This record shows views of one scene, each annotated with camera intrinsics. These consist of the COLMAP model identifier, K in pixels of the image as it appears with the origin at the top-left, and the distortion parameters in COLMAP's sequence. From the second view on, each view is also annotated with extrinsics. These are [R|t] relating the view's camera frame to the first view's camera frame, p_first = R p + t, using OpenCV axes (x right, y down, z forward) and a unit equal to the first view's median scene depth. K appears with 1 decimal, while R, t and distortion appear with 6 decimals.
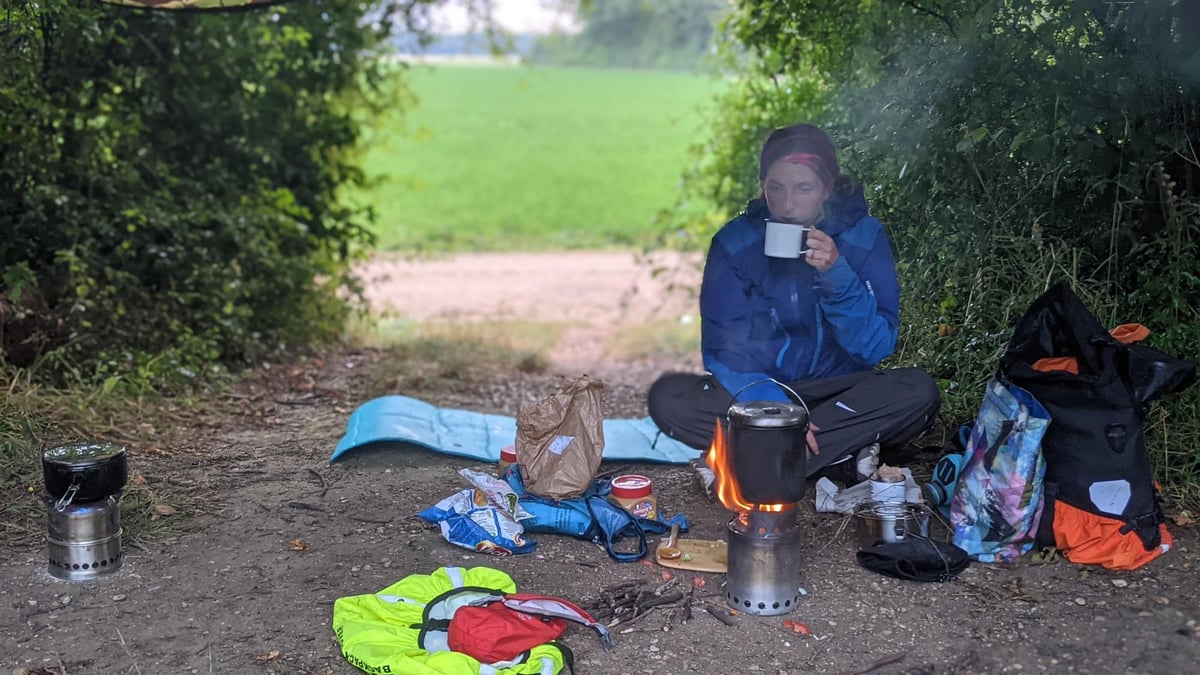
lens RADIAL K [[1412.0, 0, 600.0], [0, 1412.0, 337.5], [0, 0, 1]] dist [0.004838, -0.239604]
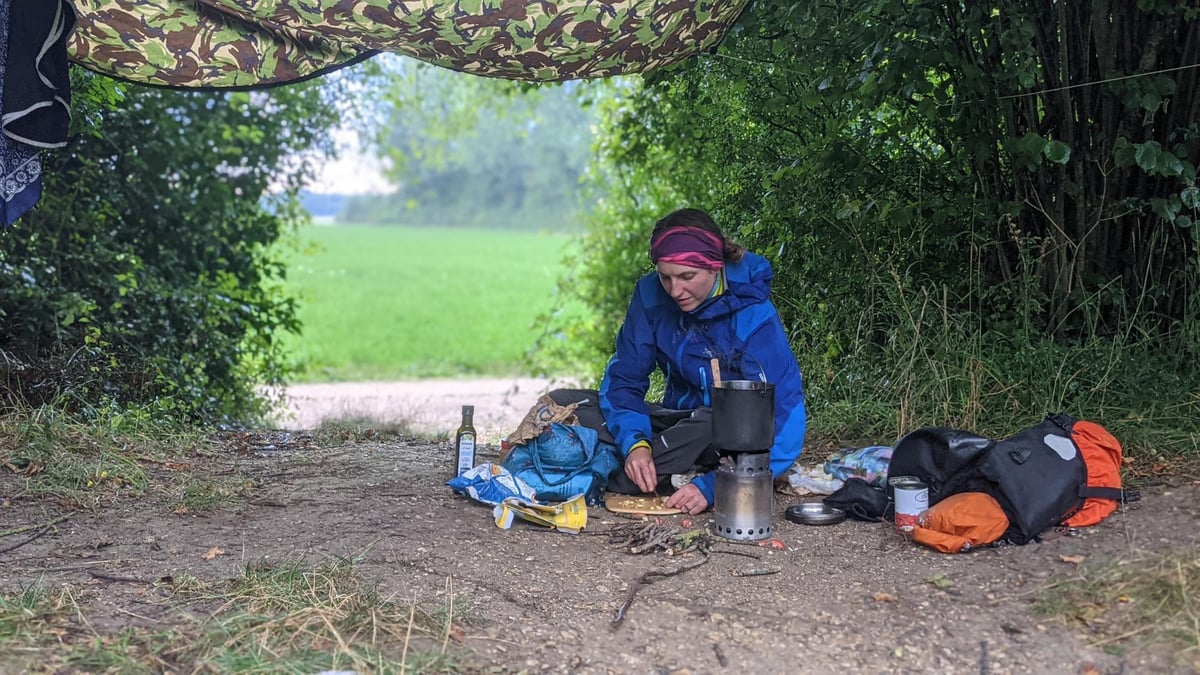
lens RADIAL K [[1412.0, 0, 600.0], [0, 1412.0, 337.5], [0, 0, 1]] dist [0.004838, -0.239604]
pose [[0.990603, -0.010368, 0.136373, -0.064113], [0.025933, 0.993272, -0.112867, 0.055470], [-0.134285, 0.115343, 0.984207, -0.085605]]
